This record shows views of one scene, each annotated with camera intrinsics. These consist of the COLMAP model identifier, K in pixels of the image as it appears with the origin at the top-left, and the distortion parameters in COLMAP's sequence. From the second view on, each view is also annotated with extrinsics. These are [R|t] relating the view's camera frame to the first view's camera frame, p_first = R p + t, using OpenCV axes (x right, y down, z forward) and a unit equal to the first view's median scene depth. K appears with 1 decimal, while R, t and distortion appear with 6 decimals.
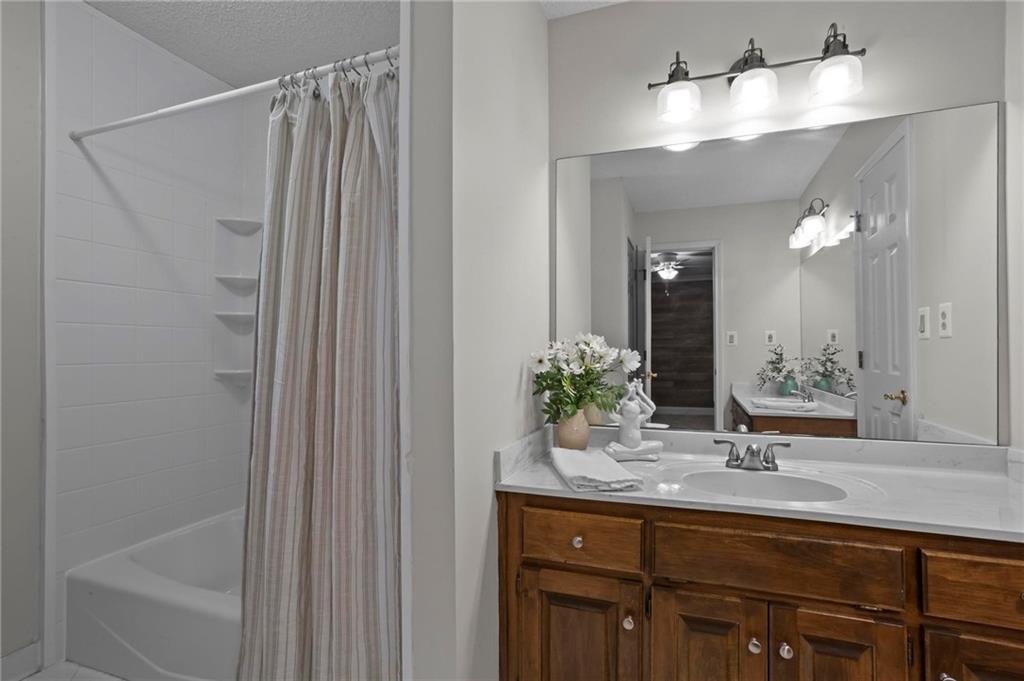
lens RADIAL K [[500.6, 0, 511.4], [0, 500.6, 351.7], [0, 0, 1]] dist [-0.066021, 0.045074]
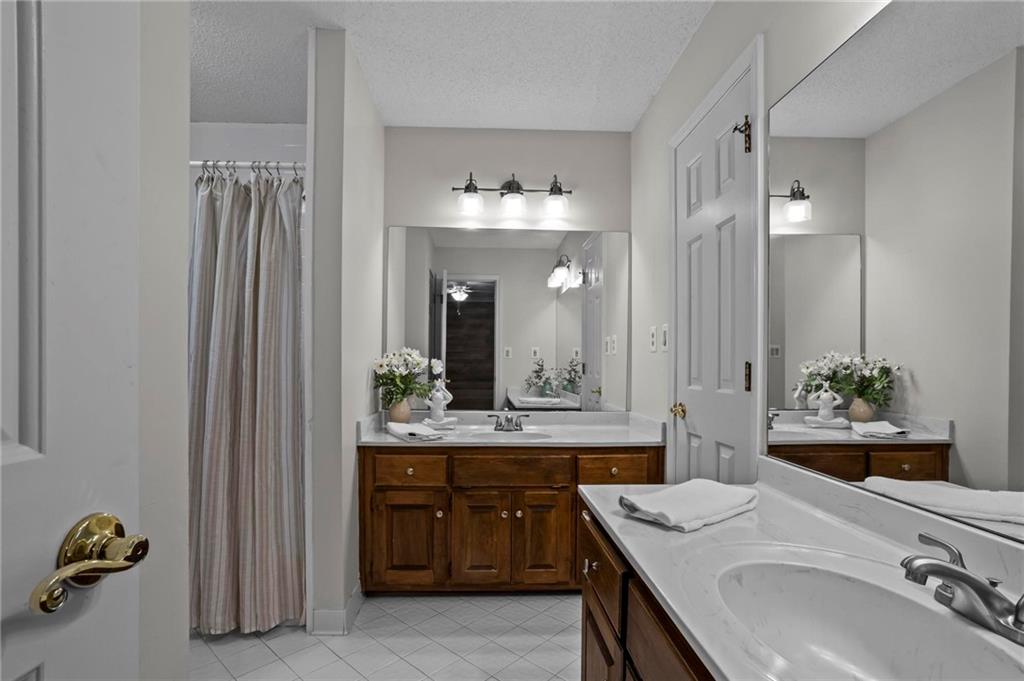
lens RADIAL K [[500.6, 0, 511.4], [0, 500.6, 351.7], [0, 0, 1]] dist [-0.066021, 0.045074]
pose [[0.916444, 0.019984, 0.399664, -0.181291], [-0.010614, 0.999615, -0.025645, 0.010030], [-0.400022, 0.019260, 0.916303, -0.543021]]
